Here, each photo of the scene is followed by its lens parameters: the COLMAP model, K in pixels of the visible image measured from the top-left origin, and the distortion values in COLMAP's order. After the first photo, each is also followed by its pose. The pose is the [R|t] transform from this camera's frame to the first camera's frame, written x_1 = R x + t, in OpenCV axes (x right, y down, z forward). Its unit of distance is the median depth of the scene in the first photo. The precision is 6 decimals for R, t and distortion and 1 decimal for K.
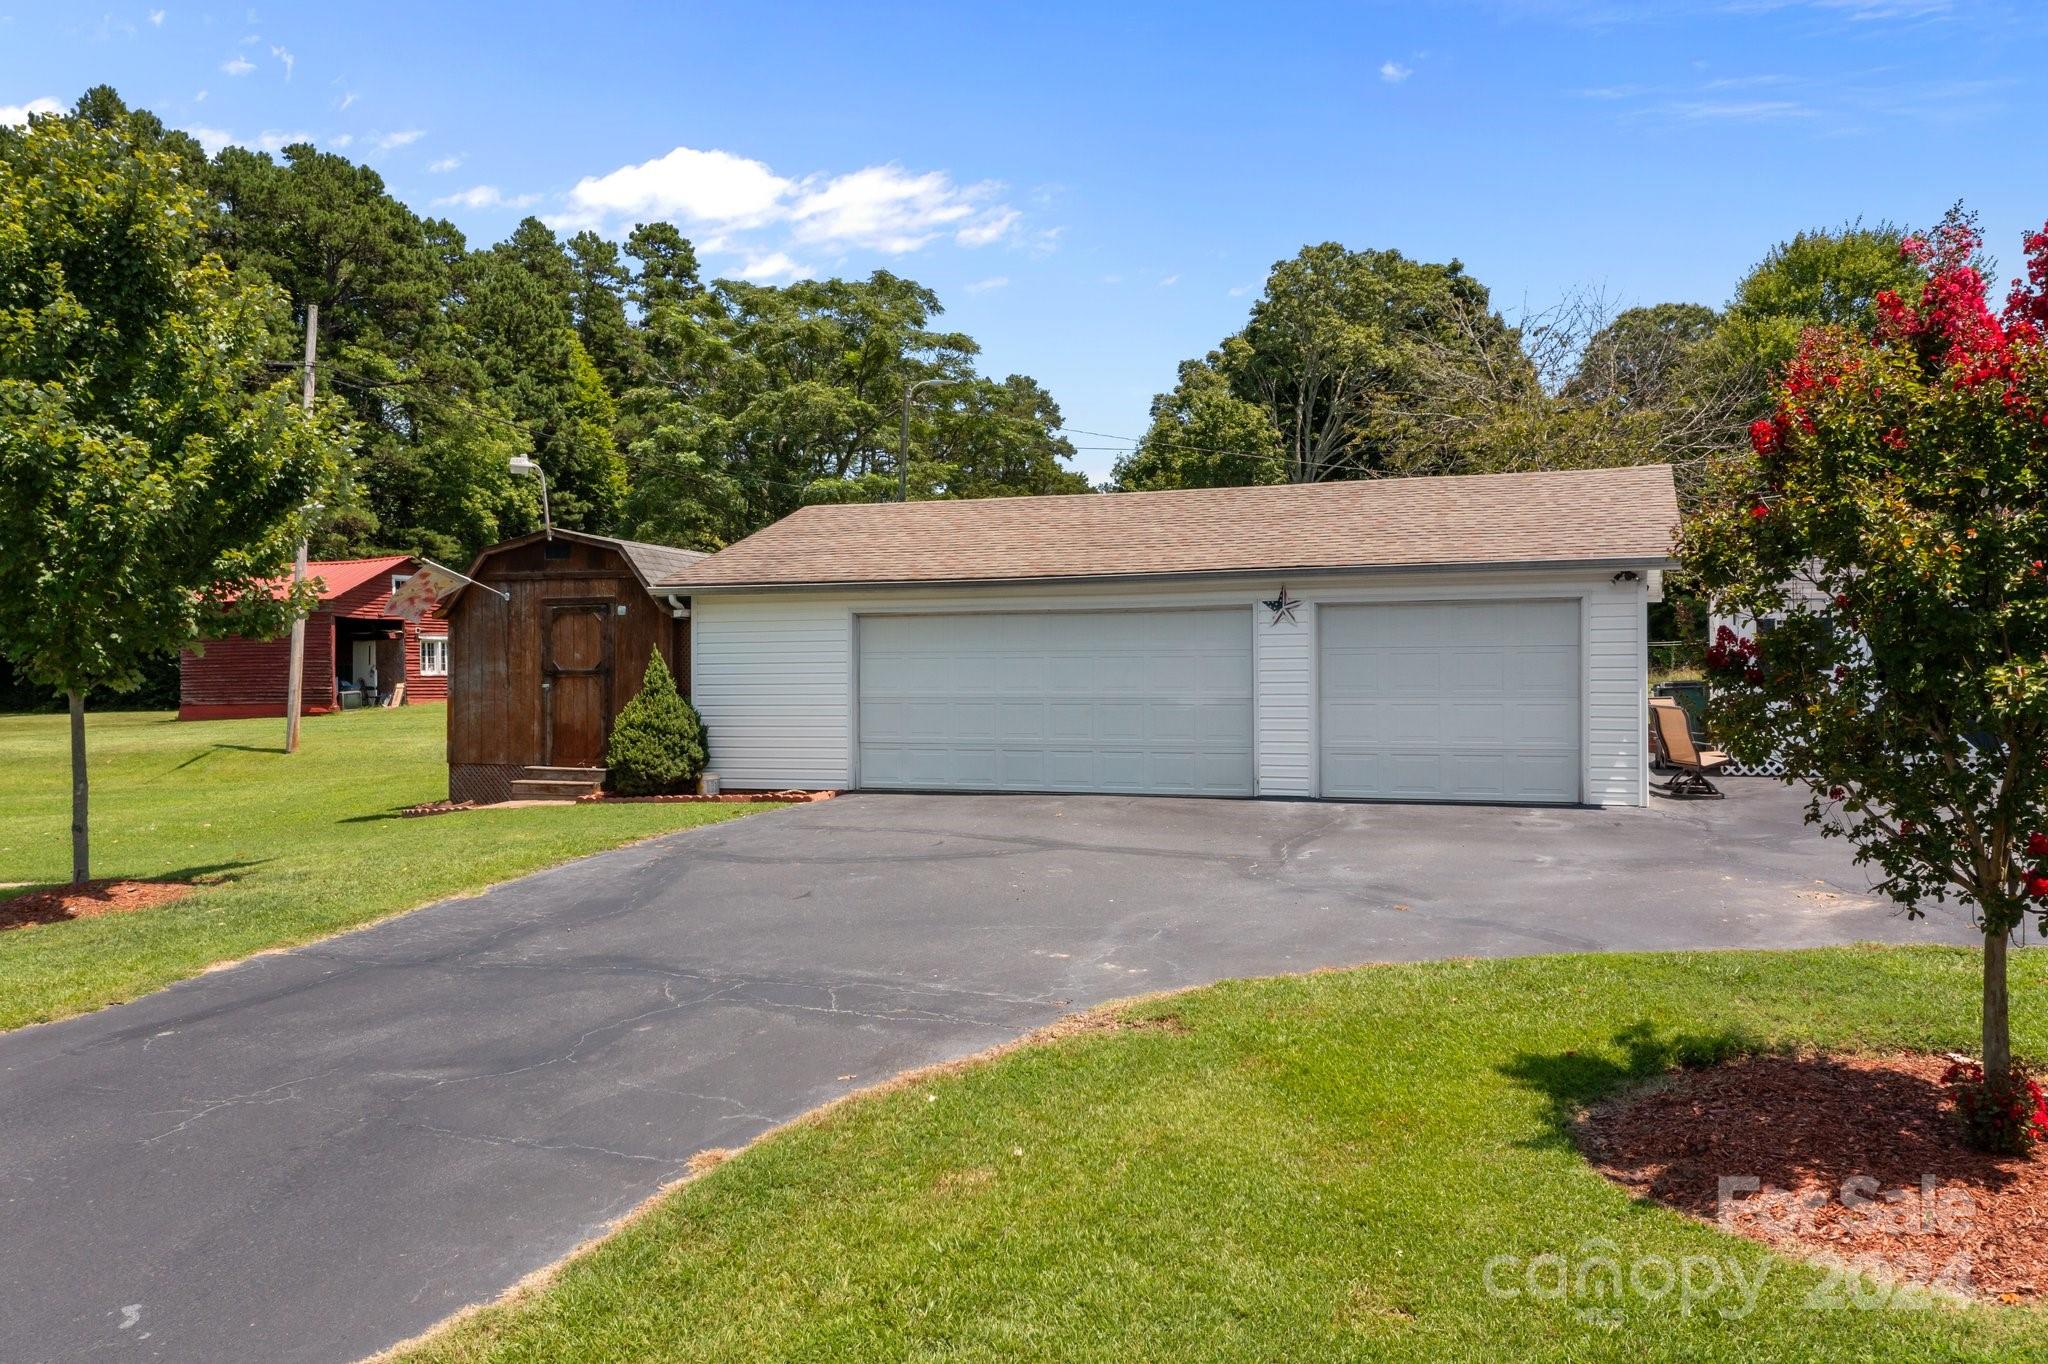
lens RADIAL K [[1634.1, 0, 1009.8], [0, 1634.1, 689.3], [0, 0, 1]] dist [-0.004267, 0.024705]
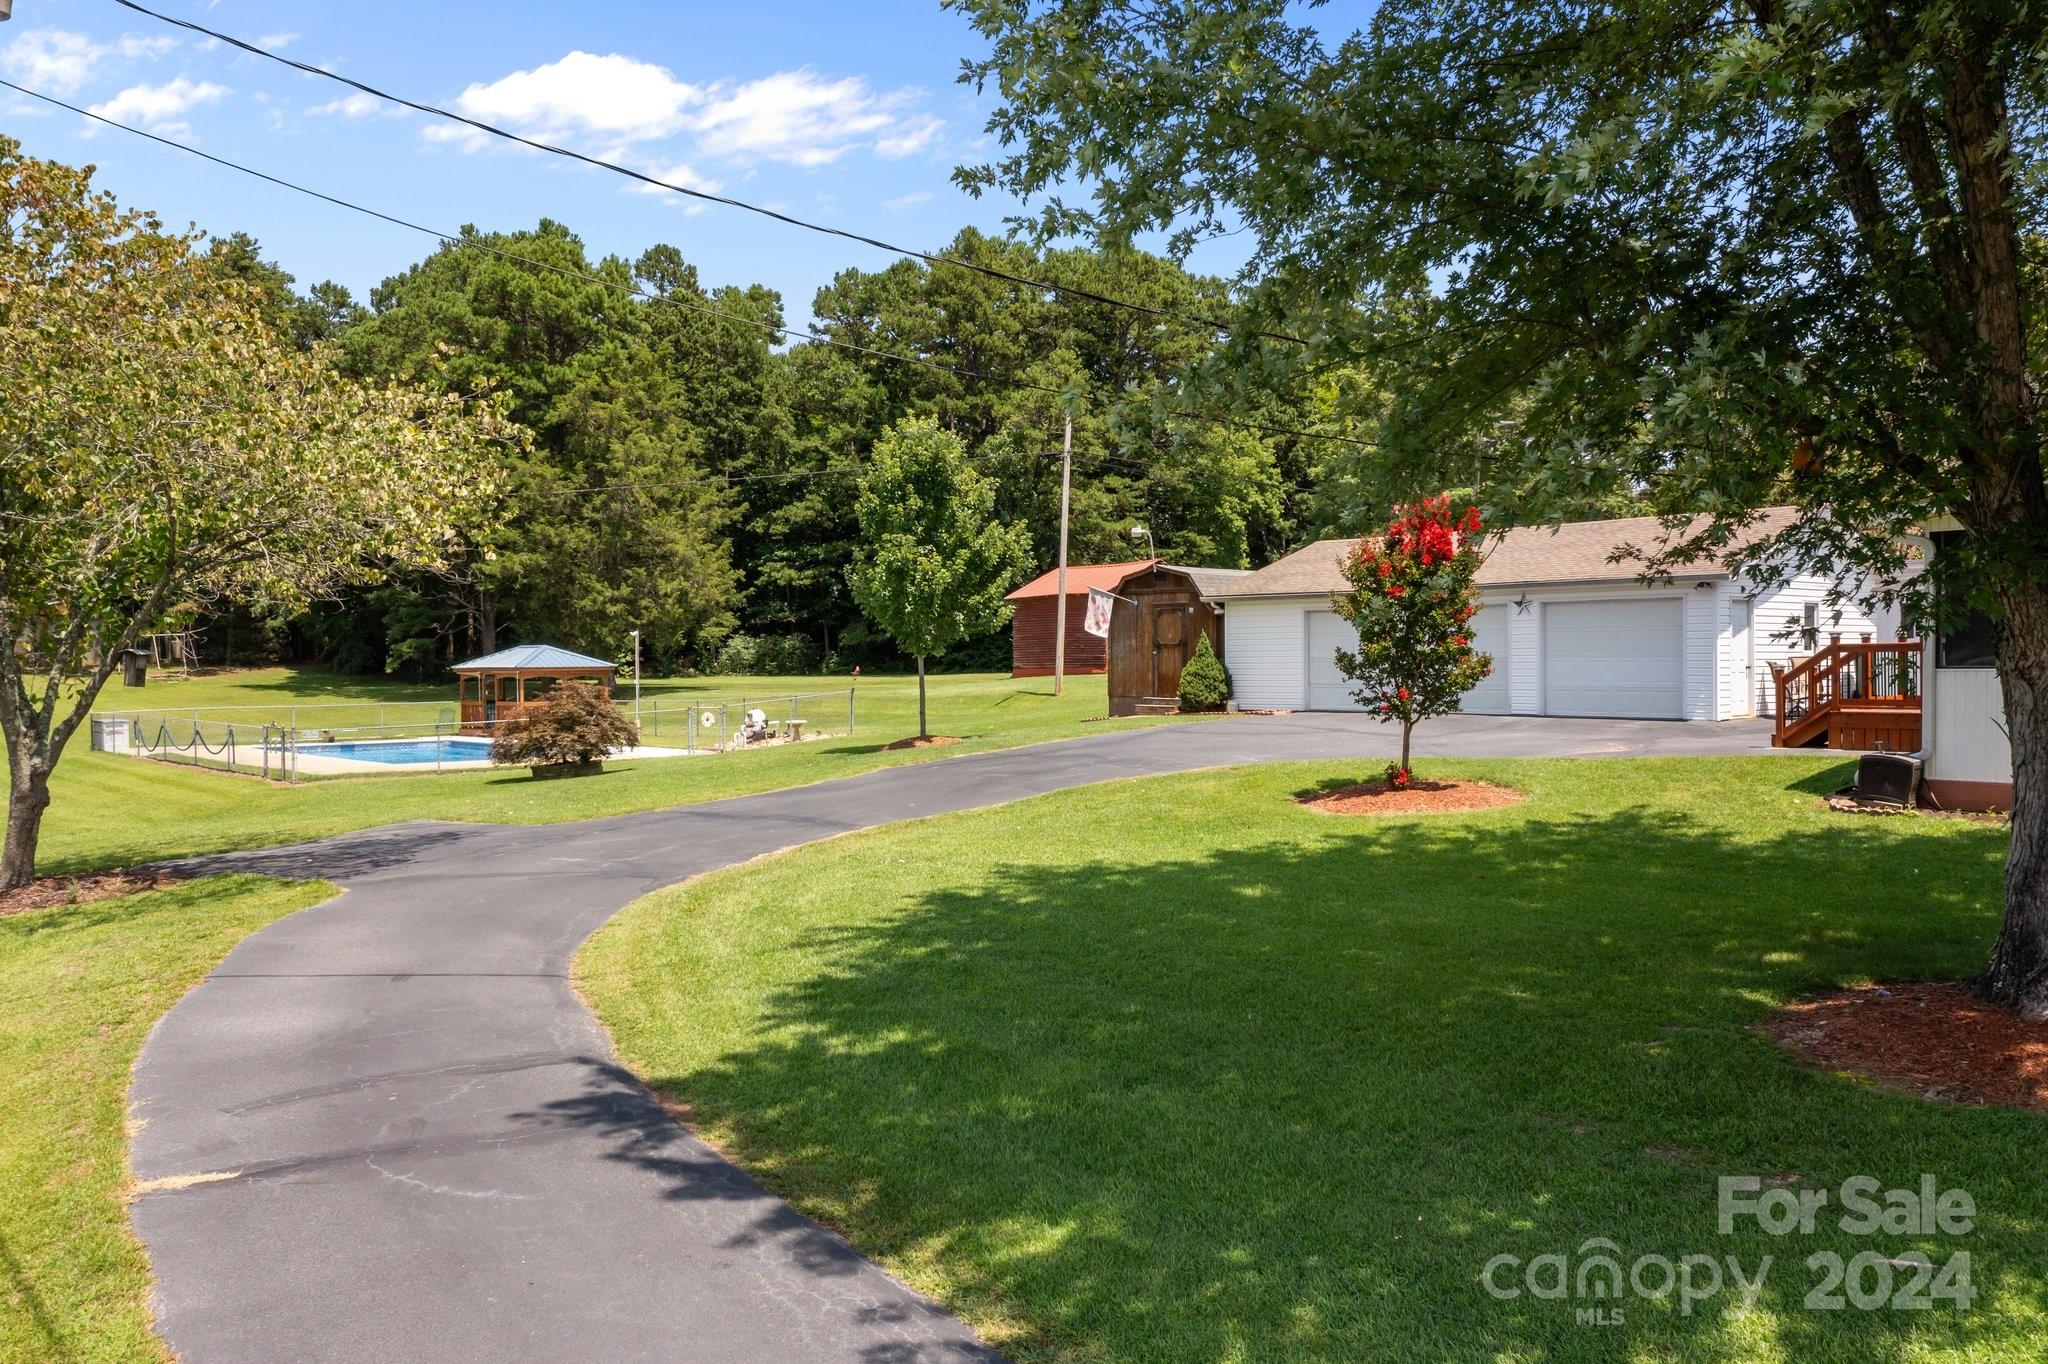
lens RADIAL K [[1634.1, 0, 1028.3], [0, 1634.1, 674.7], [0, 0, 1]] dist [-0.004267, 0.024705]
pose [[0.885333, 0.000736, -0.464958, 0.446325], [0.004270, 0.999944, 0.009715, 0.004102], [0.464939, -0.010586, 0.885280, -0.682890]]
